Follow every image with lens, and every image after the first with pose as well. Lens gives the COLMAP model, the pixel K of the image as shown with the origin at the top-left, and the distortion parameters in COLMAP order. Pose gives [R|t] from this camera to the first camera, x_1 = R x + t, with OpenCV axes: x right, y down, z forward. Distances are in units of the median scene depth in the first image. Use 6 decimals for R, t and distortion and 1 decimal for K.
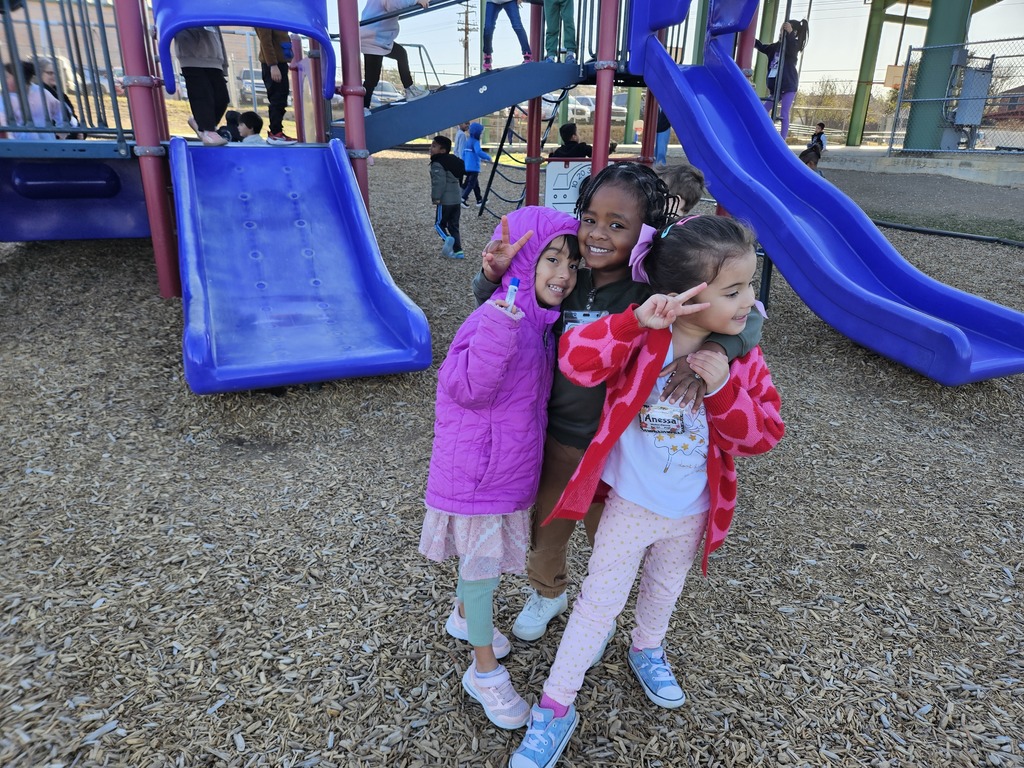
lens RADIAL K [[714.8, 0, 513.4], [0, 714.8, 389.6], [0, 0, 1]] dist [0.043444, -0.000216]
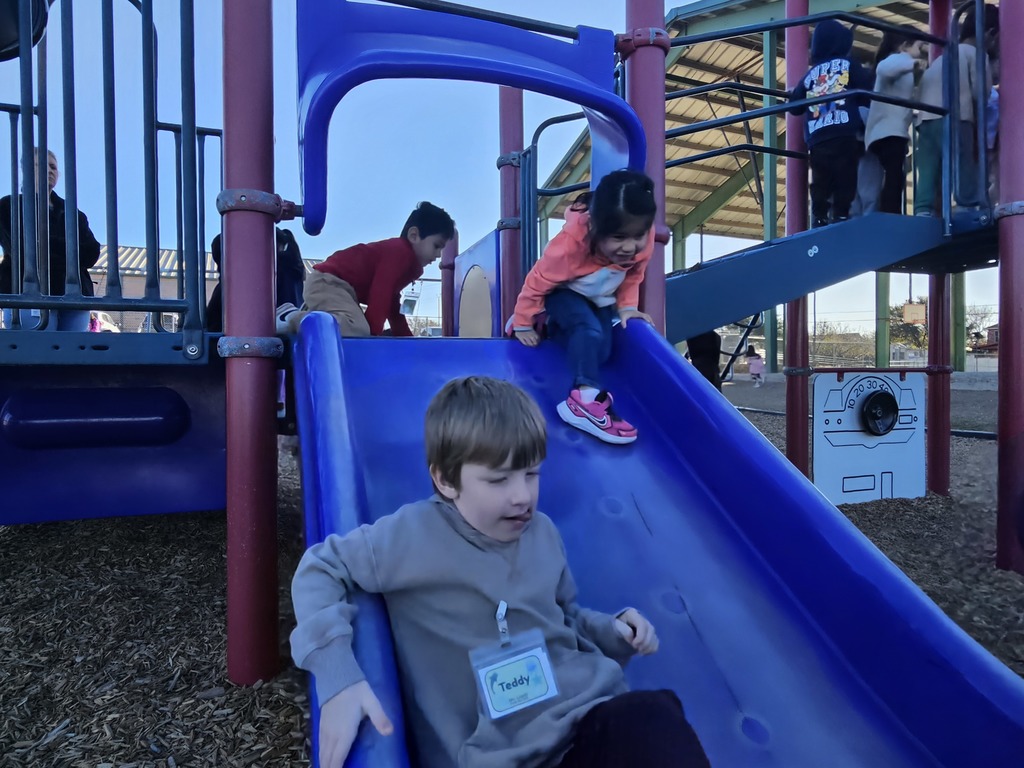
lens RADIAL K [[615.3, 0, 516.1], [0, 615.3, 373.5], [0, 0, 1]] dist [-0.000510, -0.000667]
pose [[0.999573, -0.021454, -0.019850, -0.278747], [0.013525, 0.941555, -0.336589, -0.154533], [0.025911, 0.336177, 0.941442, 0.550802]]
